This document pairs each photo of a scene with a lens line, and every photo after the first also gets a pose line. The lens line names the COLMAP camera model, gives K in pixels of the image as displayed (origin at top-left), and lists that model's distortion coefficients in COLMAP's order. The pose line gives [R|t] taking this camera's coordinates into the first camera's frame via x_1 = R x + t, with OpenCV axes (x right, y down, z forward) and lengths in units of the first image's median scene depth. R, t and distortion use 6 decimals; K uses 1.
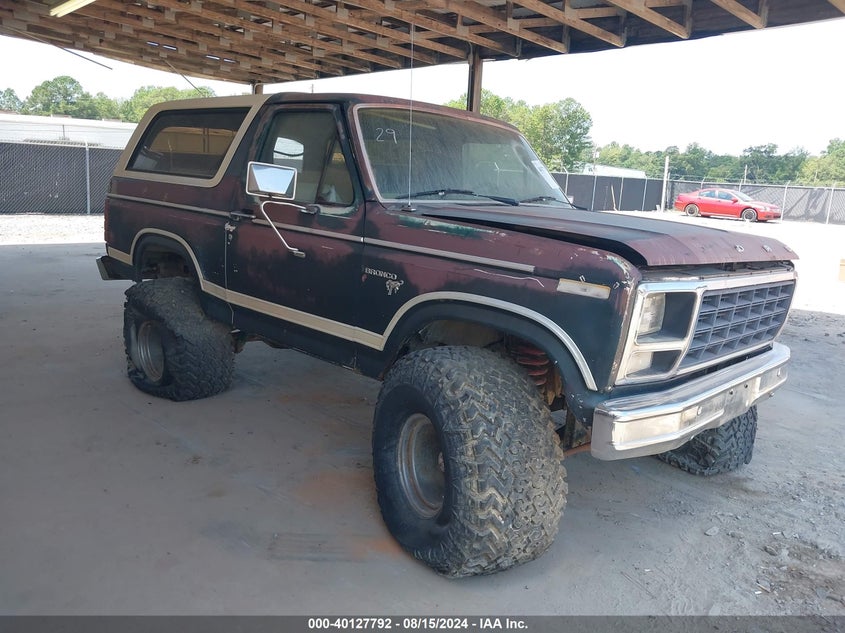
lens RADIAL K [[676.7, 0, 421.5], [0, 676.7, 315.2], [0, 0, 1]] dist [-0.001887, -0.003376]
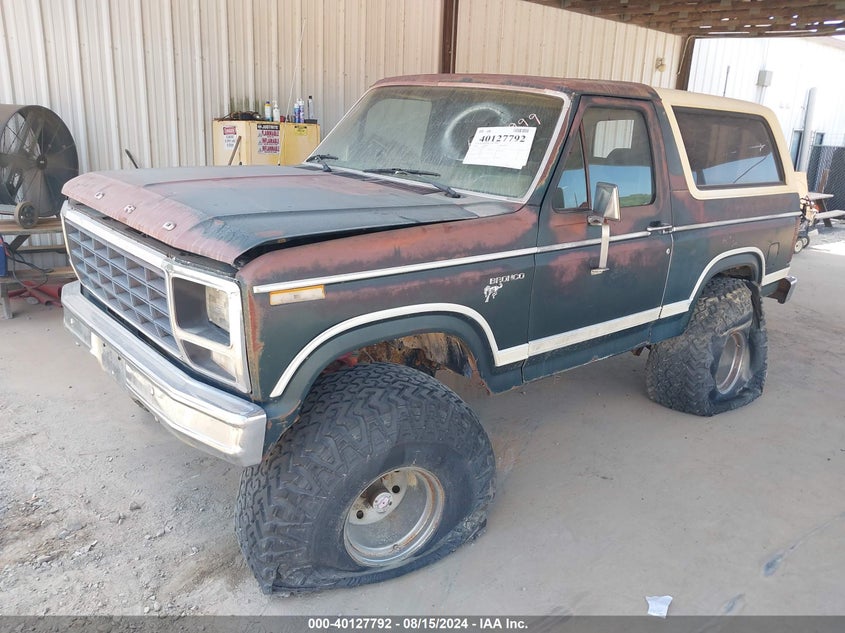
lens RADIAL K [[676.7, 0, 419.9], [0, 676.7, 318.4], [0, 0, 1]] dist [-0.001887, -0.003376]
pose [[-0.102187, 0.176449, -0.978991, 1.085650], [-0.239678, 0.950783, 0.196382, -0.173658], [0.965460, 0.254710, -0.054867, 1.184497]]
